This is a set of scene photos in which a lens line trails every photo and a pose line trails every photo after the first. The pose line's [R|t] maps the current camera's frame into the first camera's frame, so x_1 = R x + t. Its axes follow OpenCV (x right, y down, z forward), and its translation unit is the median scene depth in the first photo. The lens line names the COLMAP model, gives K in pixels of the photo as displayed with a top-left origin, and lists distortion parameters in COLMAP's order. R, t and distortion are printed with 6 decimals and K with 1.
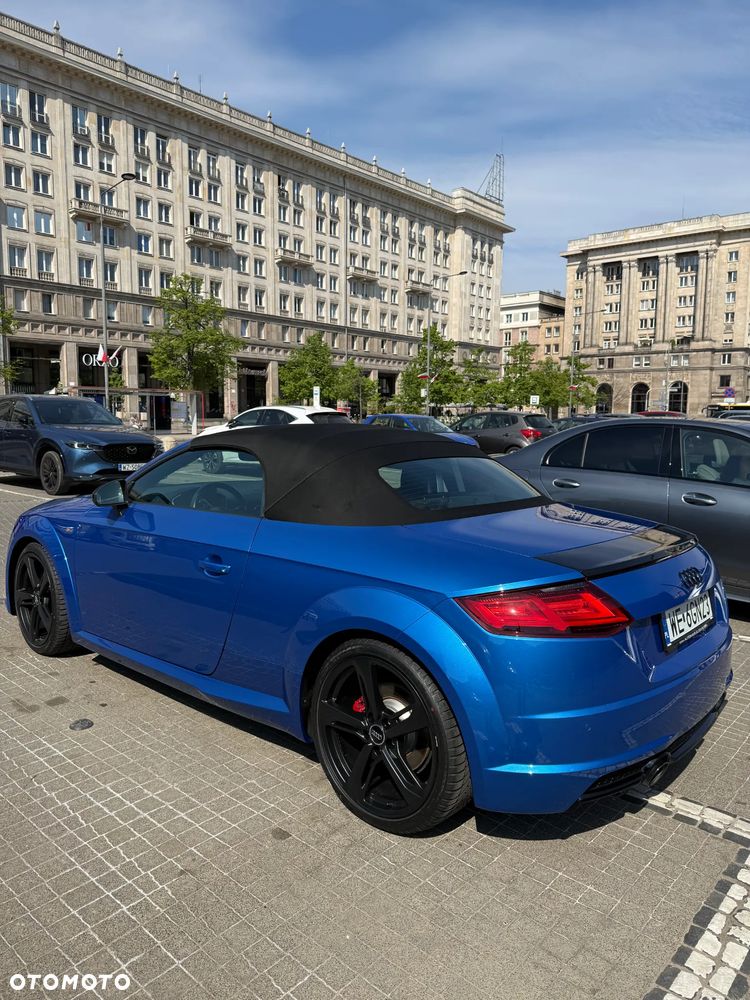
lens RADIAL K [[742.4, 0, 374.7], [0, 742.4, 496.9], [0, 0, 1]] dist [0.000467, 0.000662]
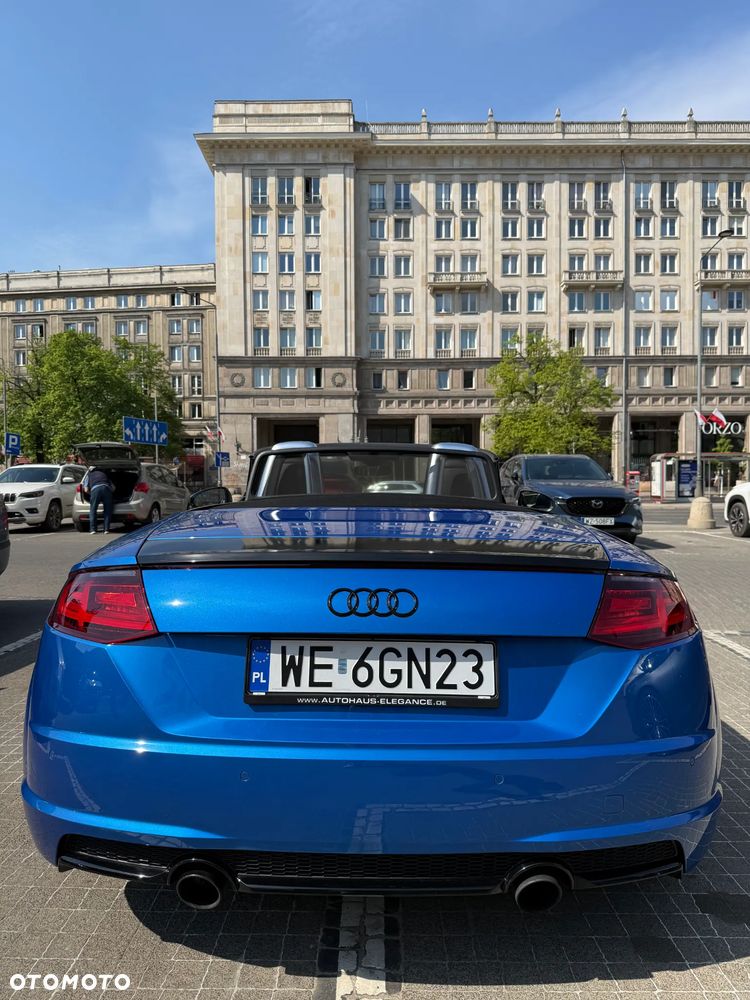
lens RADIAL K [[705.9, 0, 370.0], [0, 705.9, 504.9], [0, 0, 1]] dist [0.056497, -0.082772]
pose [[0.646090, 0.010590, -0.763187, 0.252168], [-0.071547, 0.996341, -0.046745, -0.031362], [0.759900, 0.084805, 0.644484, 0.300811]]
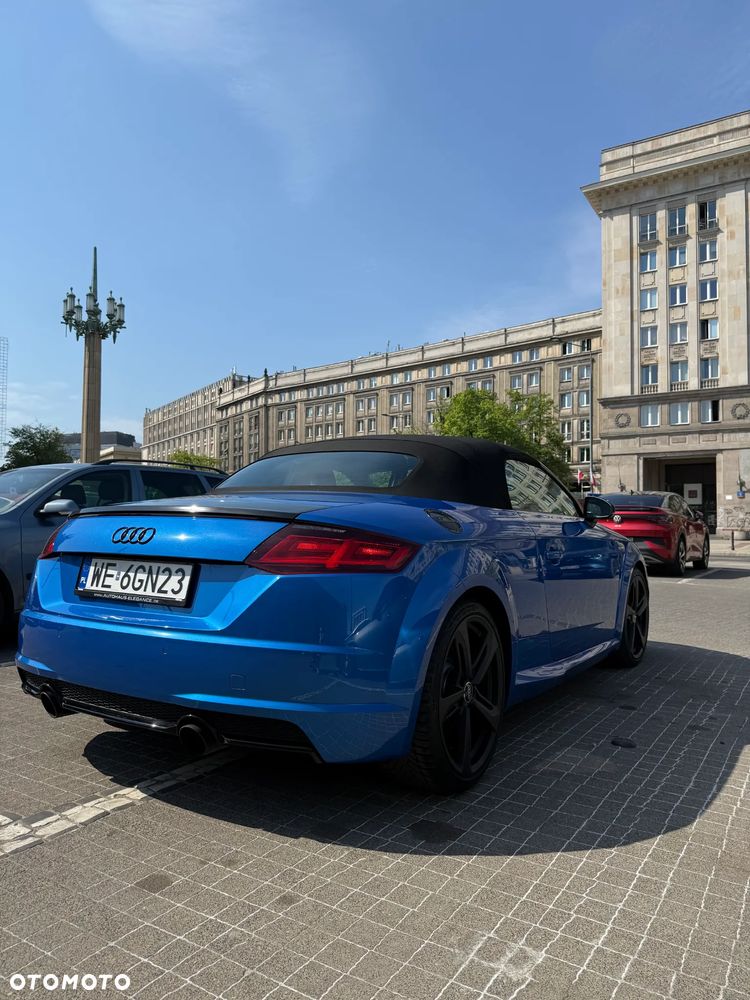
lens RADIAL K [[697.6, 0, 372.8], [0, 697.6, 503.7], [0, 0, 1]] dist [0.131347, -0.247492]
pose [[0.147080, -0.044097, -0.988141, 0.260800], [-0.109834, 0.992100, -0.060622, -0.030783], [0.983008, 0.117448, 0.141075, 0.310392]]
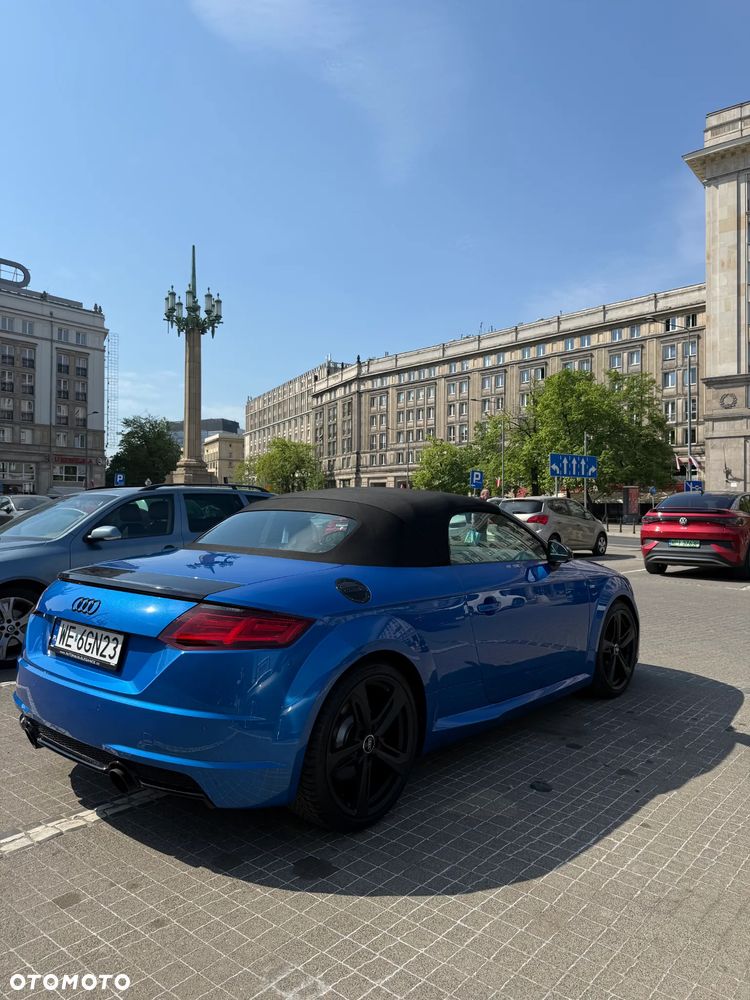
lens RADIAL K [[700.8, 0, 375.0], [0, 700.8, 501.7], [0, 0, 1]] dist [0.078611, -0.118546]
pose [[0.012343, -0.021905, -0.999684, 0.263672], [-0.112730, 0.993356, -0.023158, -0.033660], [0.993549, 0.112980, 0.009792, 0.314673]]
